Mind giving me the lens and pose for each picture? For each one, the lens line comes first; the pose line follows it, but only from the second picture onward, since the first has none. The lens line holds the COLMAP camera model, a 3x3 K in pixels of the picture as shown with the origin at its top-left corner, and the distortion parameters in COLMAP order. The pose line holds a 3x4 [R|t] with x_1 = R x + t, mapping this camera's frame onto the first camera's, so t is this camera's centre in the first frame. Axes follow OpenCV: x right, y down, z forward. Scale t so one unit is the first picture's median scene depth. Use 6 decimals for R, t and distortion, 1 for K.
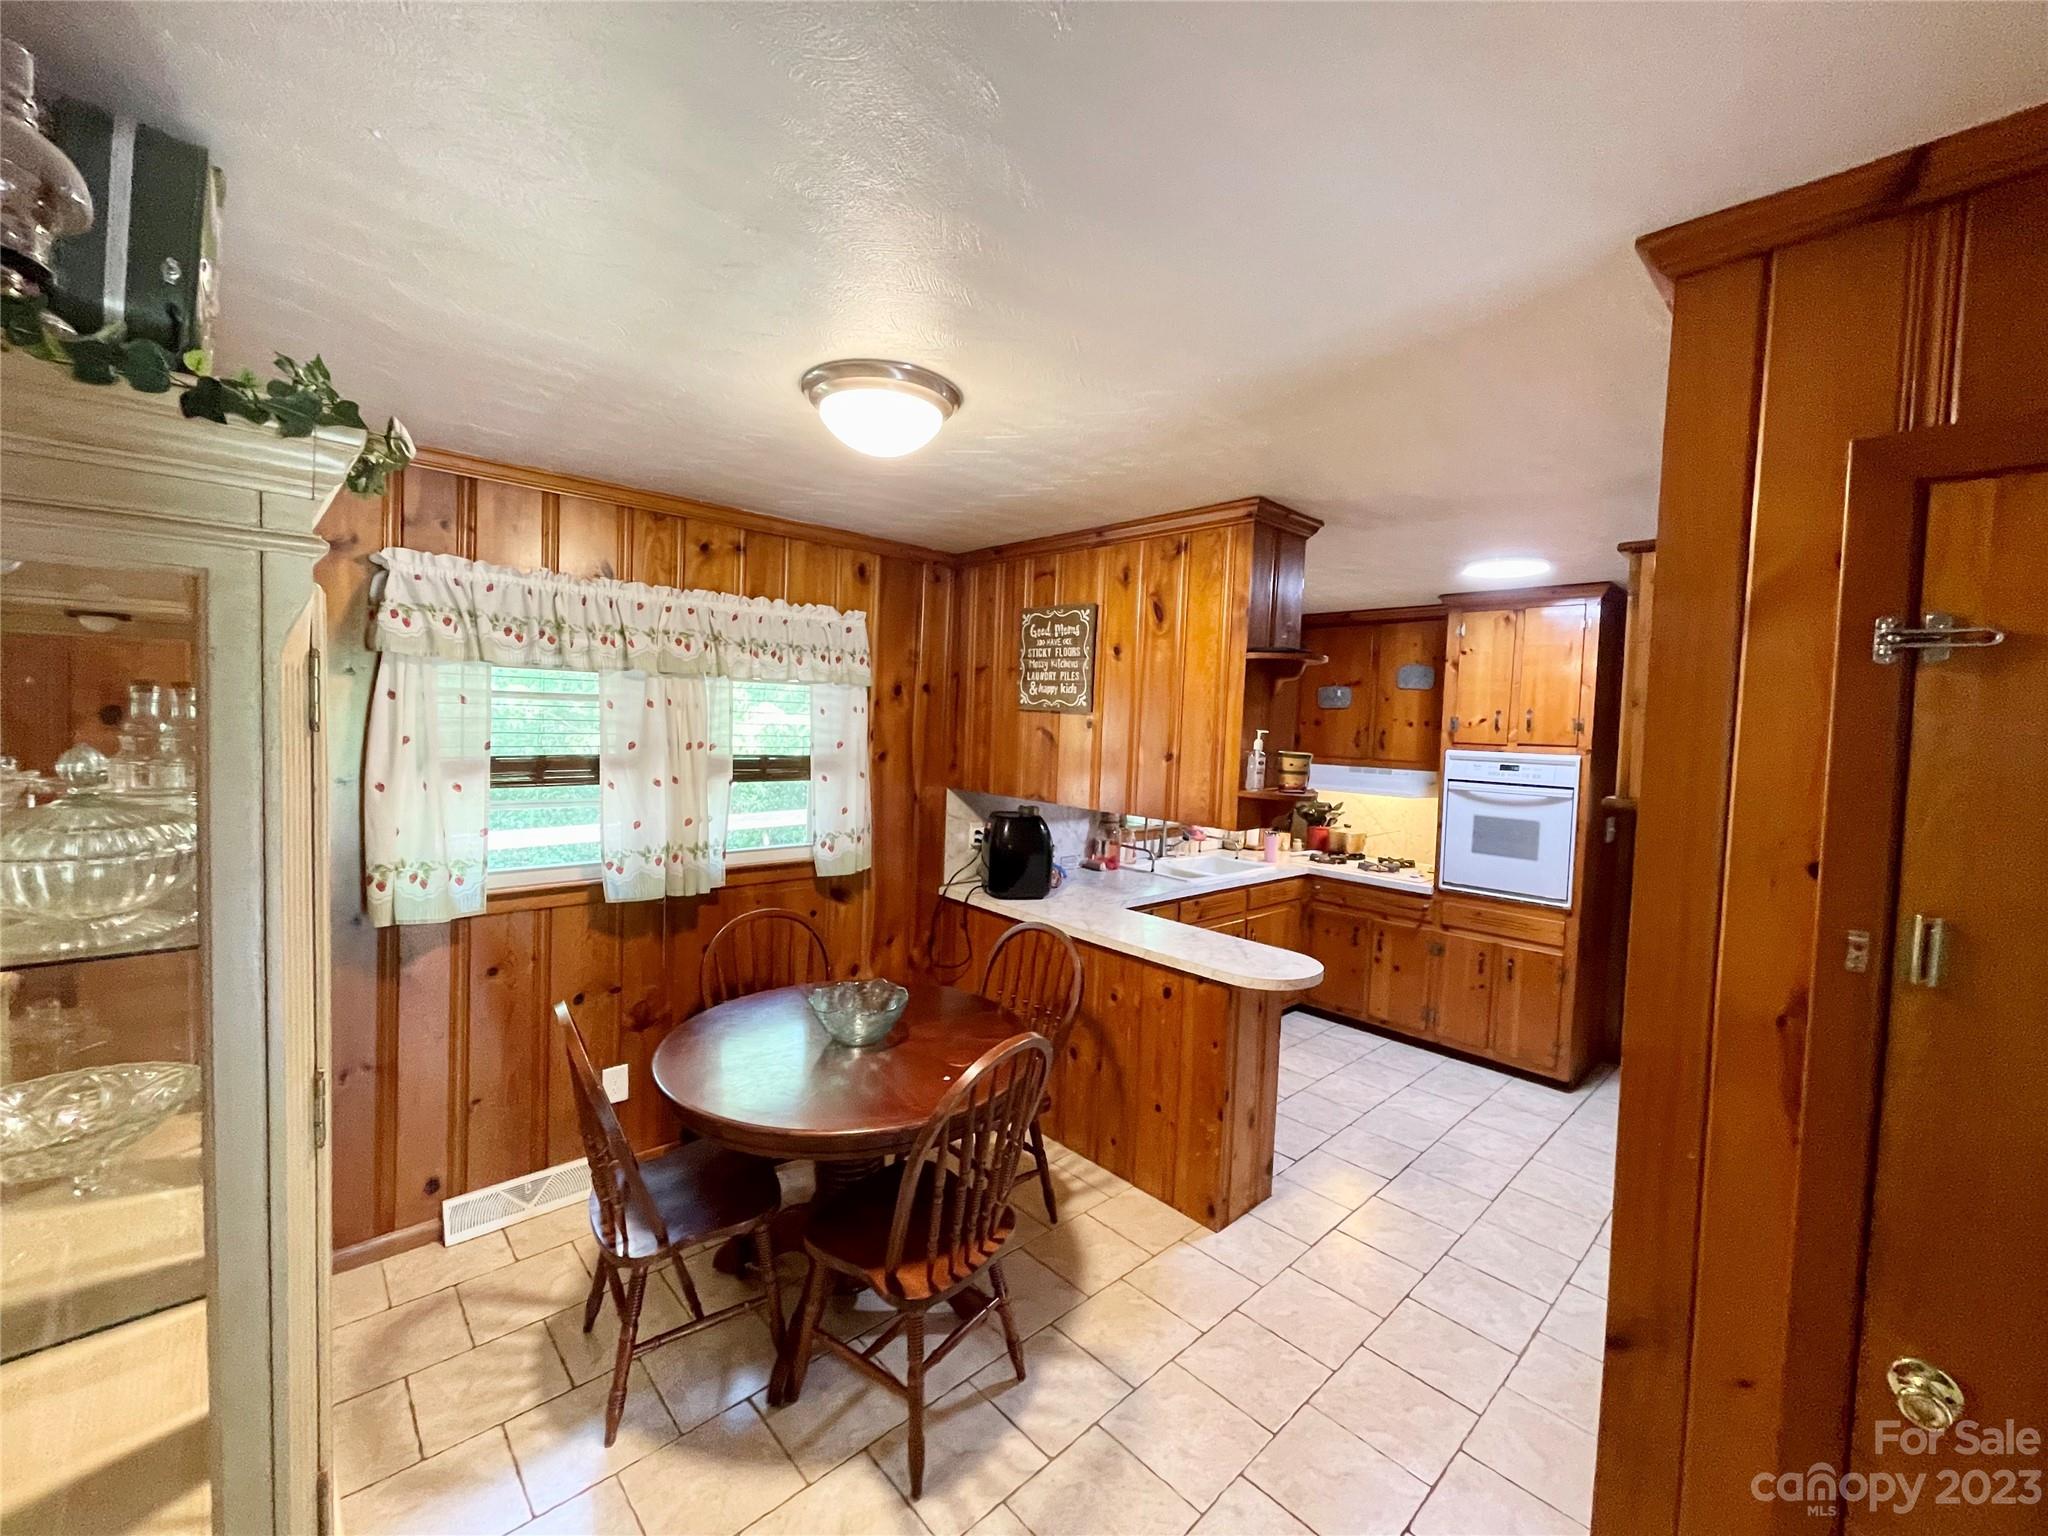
lens RADIAL K [[820.2, 0, 1005.8], [0, 820.2, 760.5], [0, 0, 1]] dist [-0.003670, -0.000053]
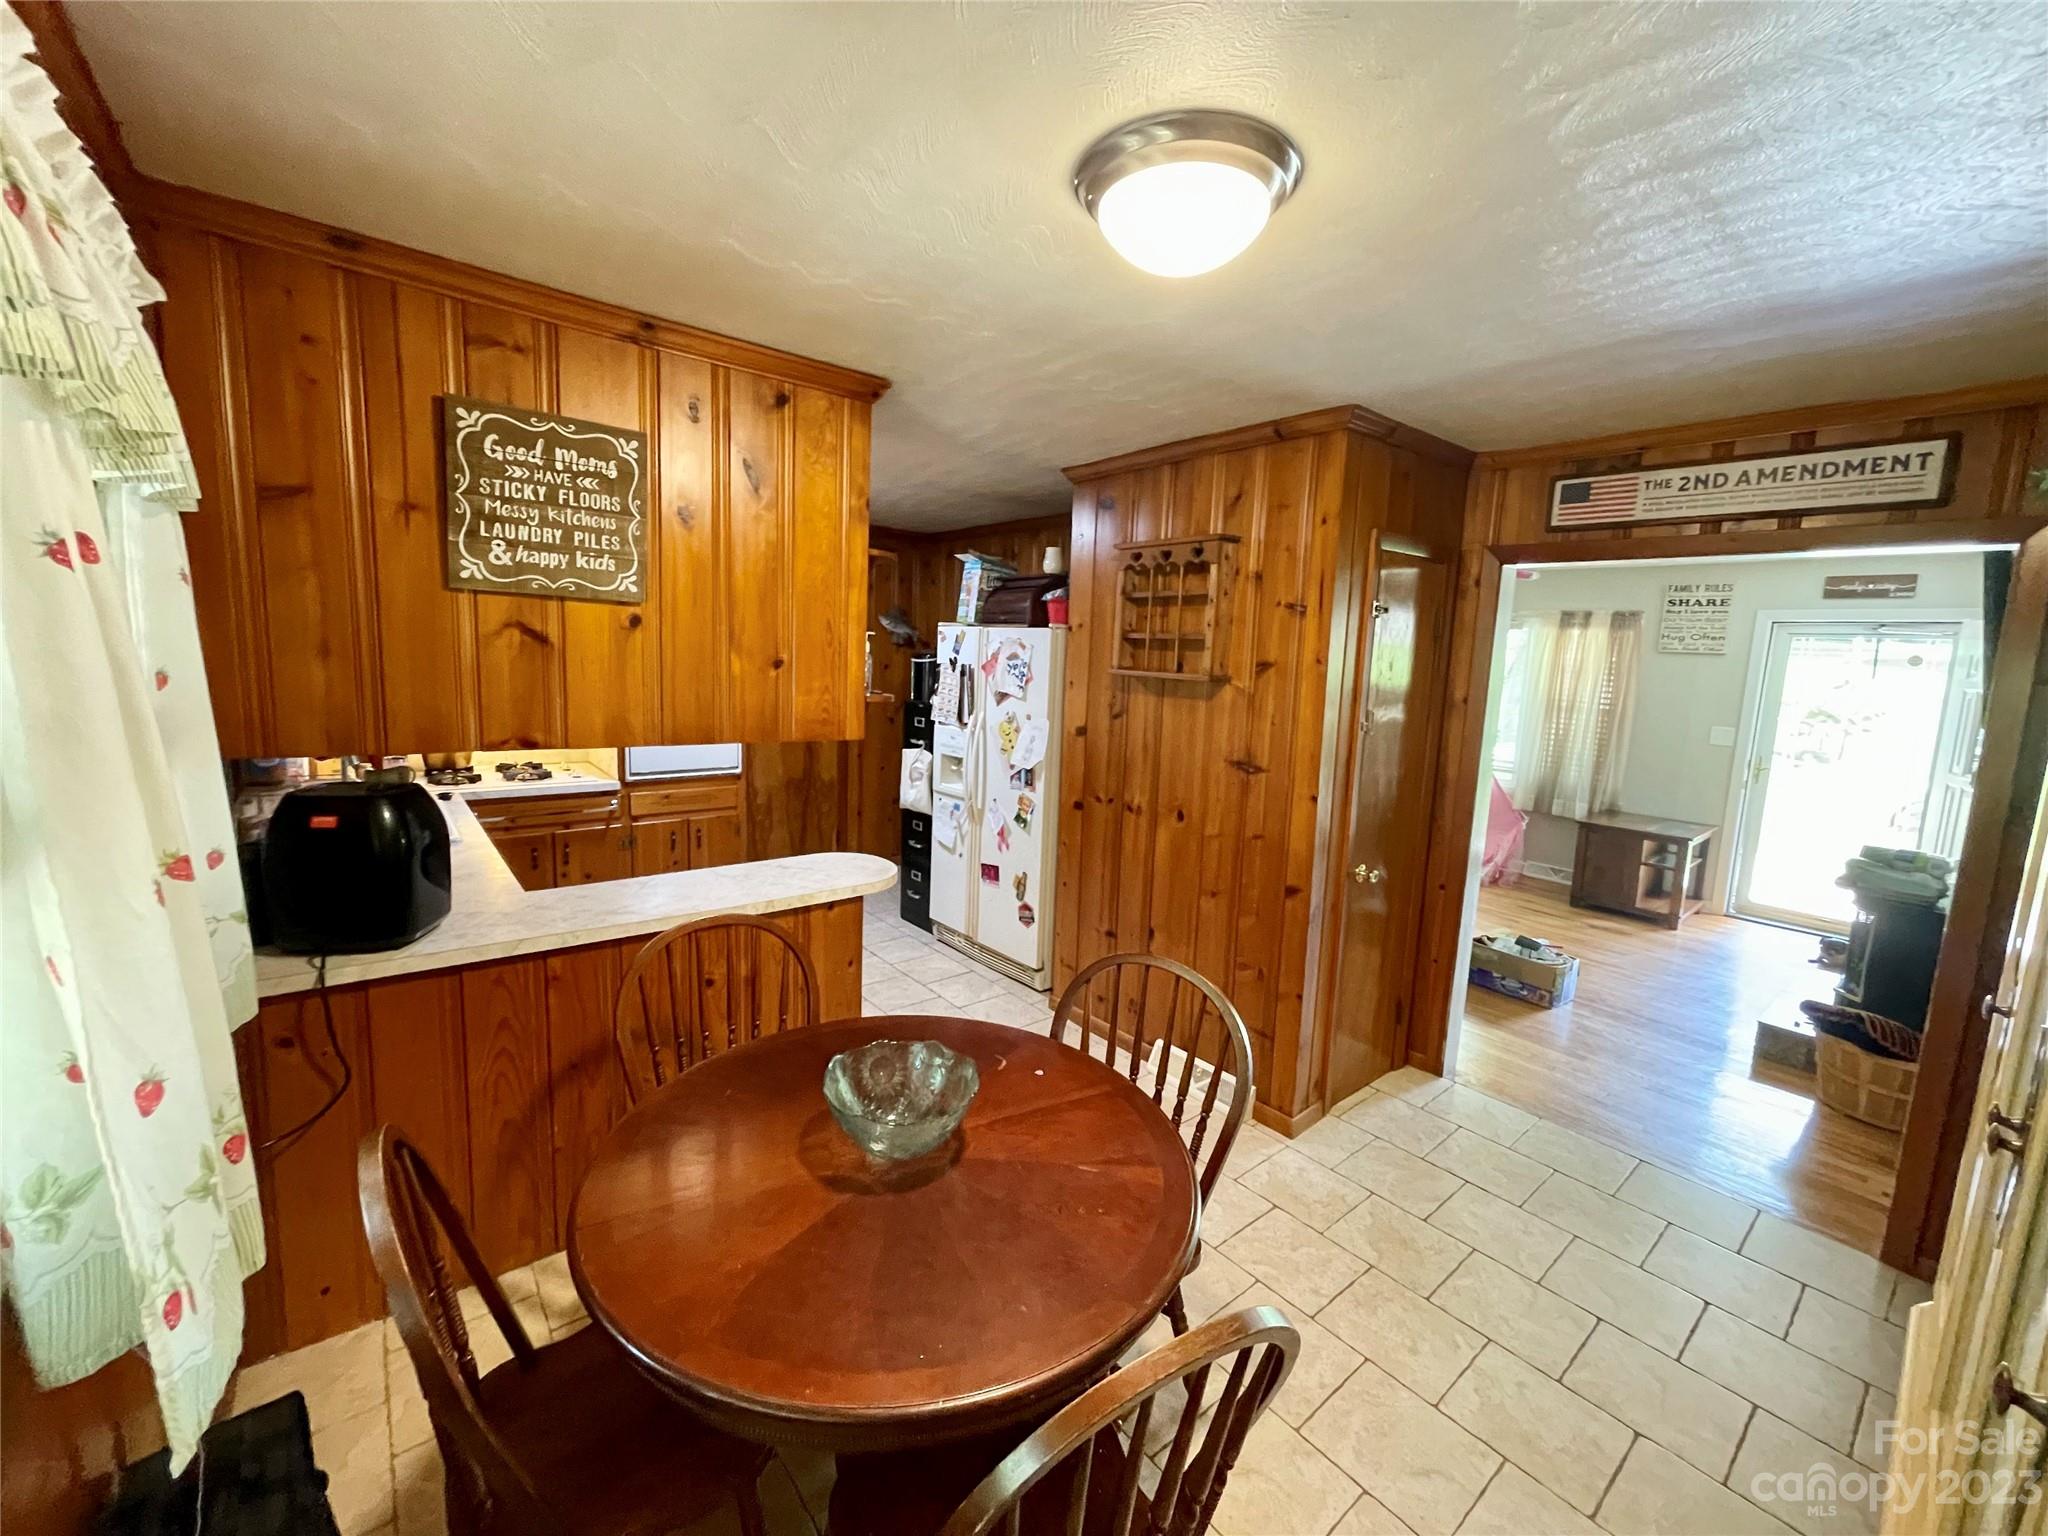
lens RADIAL K [[820.2, 0, 1017.0], [0, 820.2, 761.1], [0, 0, 1]] dist [-0.003670, -0.000053]
pose [[0.063875, -0.170647, 0.983260, -0.536051], [0.010934, 0.985332, 0.170296, -0.039681], [-0.997898, -0.000127, 0.064804, 0.626740]]
